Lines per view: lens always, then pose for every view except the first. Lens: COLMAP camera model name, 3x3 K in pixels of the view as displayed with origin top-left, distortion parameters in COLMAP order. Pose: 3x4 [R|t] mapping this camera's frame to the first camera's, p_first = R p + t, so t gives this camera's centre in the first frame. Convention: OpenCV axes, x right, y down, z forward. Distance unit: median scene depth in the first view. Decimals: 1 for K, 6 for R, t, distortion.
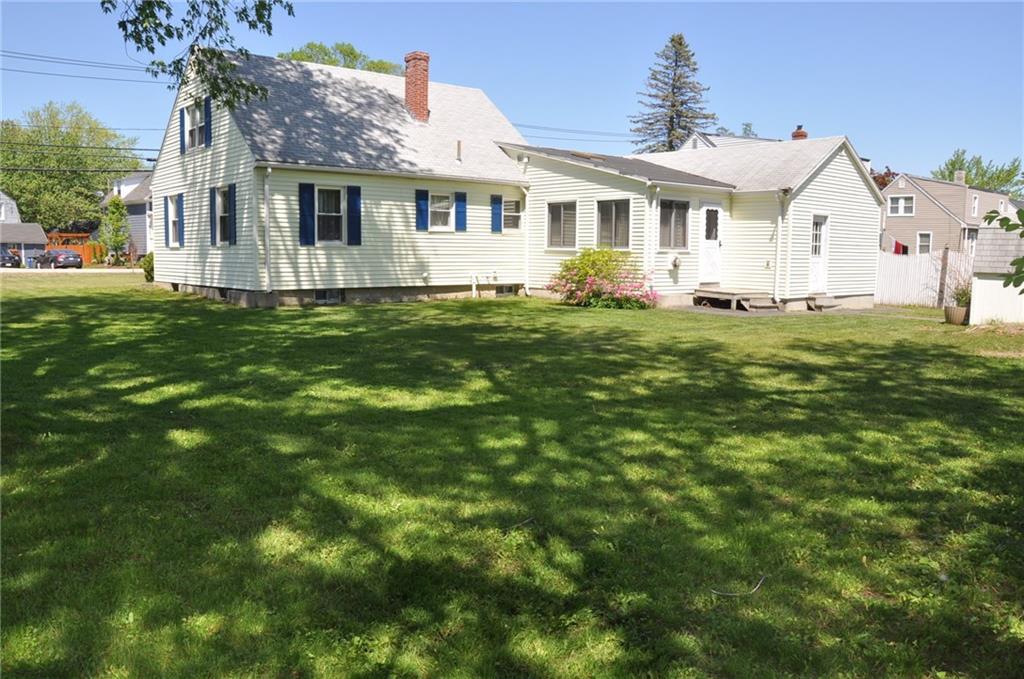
lens RADIAL K [[795.6, 0, 512.0], [0, 795.6, 339.5], [0, 0, 1]] dist [-0.173934, 0.133425]
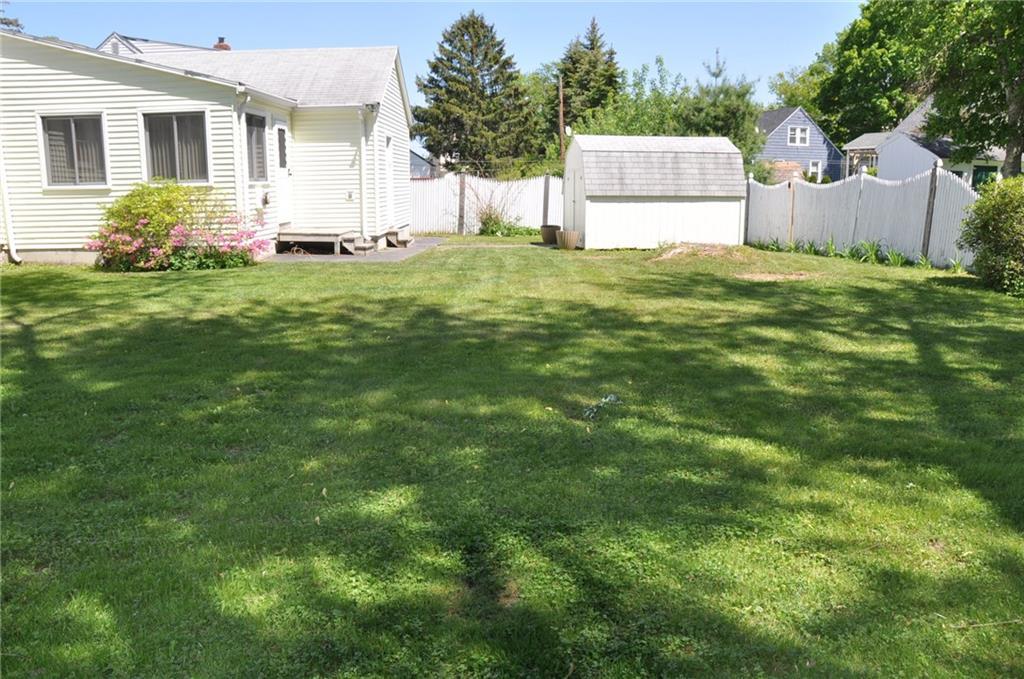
lens RADIAL K [[795.6, 0, 512.0], [0, 795.6, 339.5], [0, 0, 1]] dist [-0.173934, 0.133425]
pose [[0.650328, -0.160255, 0.742558, -0.204675], [0.094489, 0.986969, 0.130249, -0.038841], [-0.753754, -0.014541, 0.656995, 0.326104]]
